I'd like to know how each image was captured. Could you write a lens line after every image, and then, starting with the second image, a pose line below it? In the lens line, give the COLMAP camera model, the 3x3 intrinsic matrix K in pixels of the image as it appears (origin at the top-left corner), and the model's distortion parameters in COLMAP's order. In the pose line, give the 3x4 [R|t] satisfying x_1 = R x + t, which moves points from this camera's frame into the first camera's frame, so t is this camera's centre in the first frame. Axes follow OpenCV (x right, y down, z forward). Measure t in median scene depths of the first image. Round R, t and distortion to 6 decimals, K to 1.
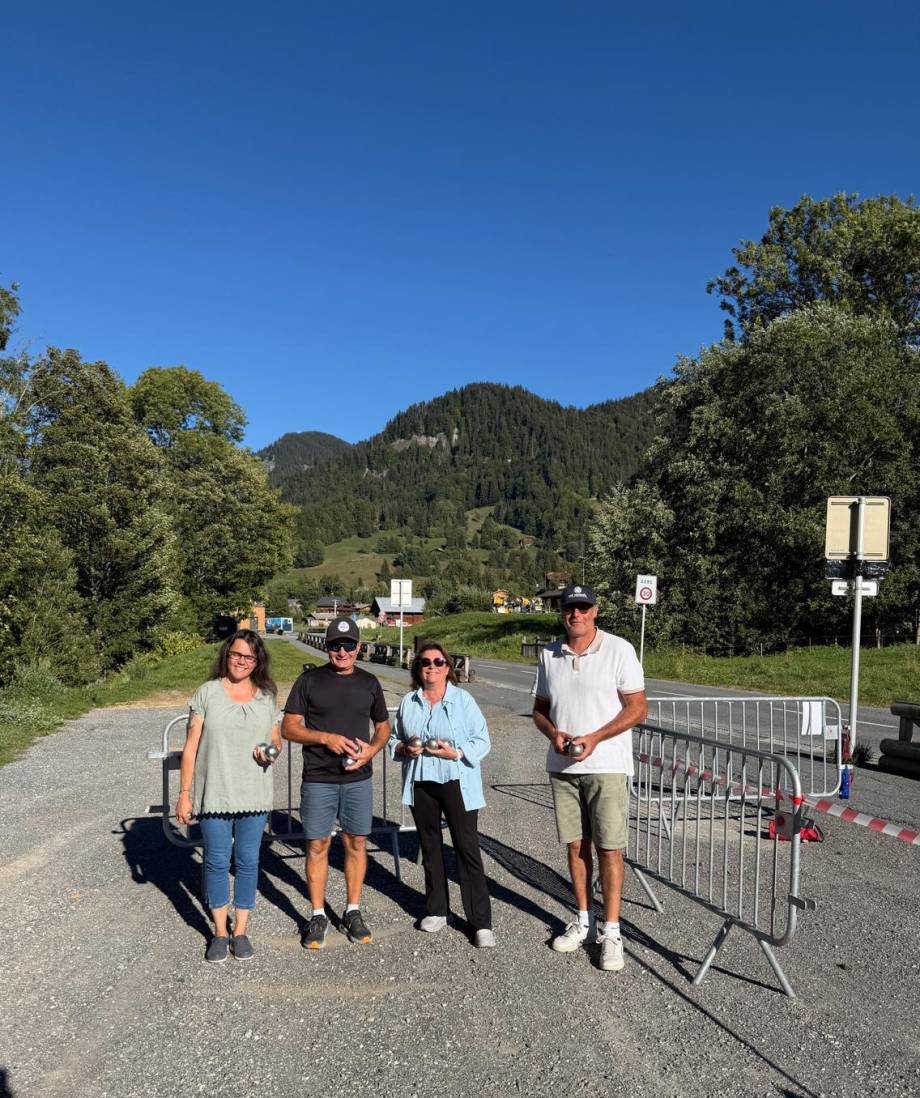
lens RADIAL K [[898.8, 0, 438.6], [0, 898.8, 673.2], [0, 0, 1]] dist [0.078852, -0.003357]
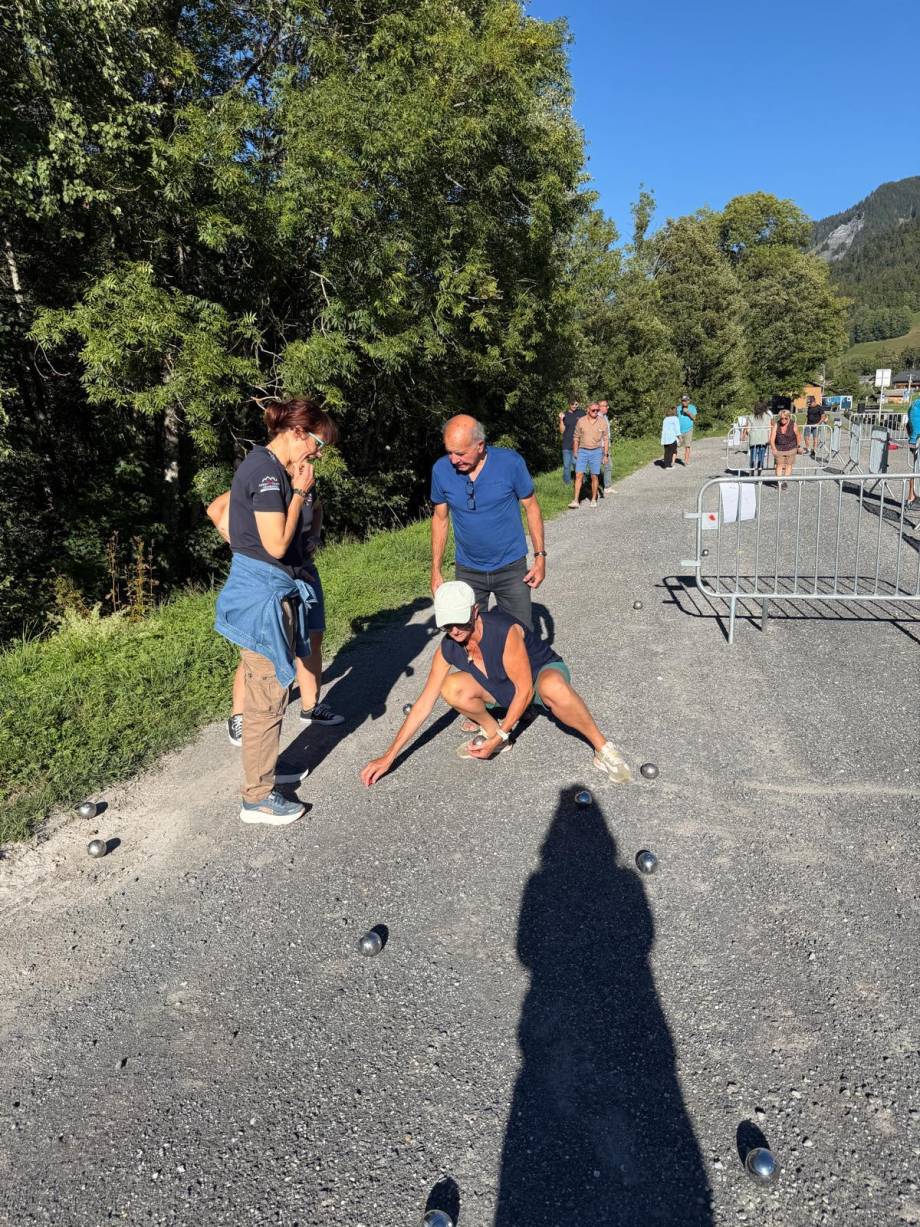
lens RADIAL K [[878.1, 0, 424.7], [0, 878.1, 630.6], [0, 0, 1]] dist [-0.033572, -0.001769]
pose [[0.811323, 0.110143, -0.574128, 0.094929], [0.004087, 0.980998, 0.193974, 0.019972], [0.584584, -0.159722, 0.795456, -0.316905]]
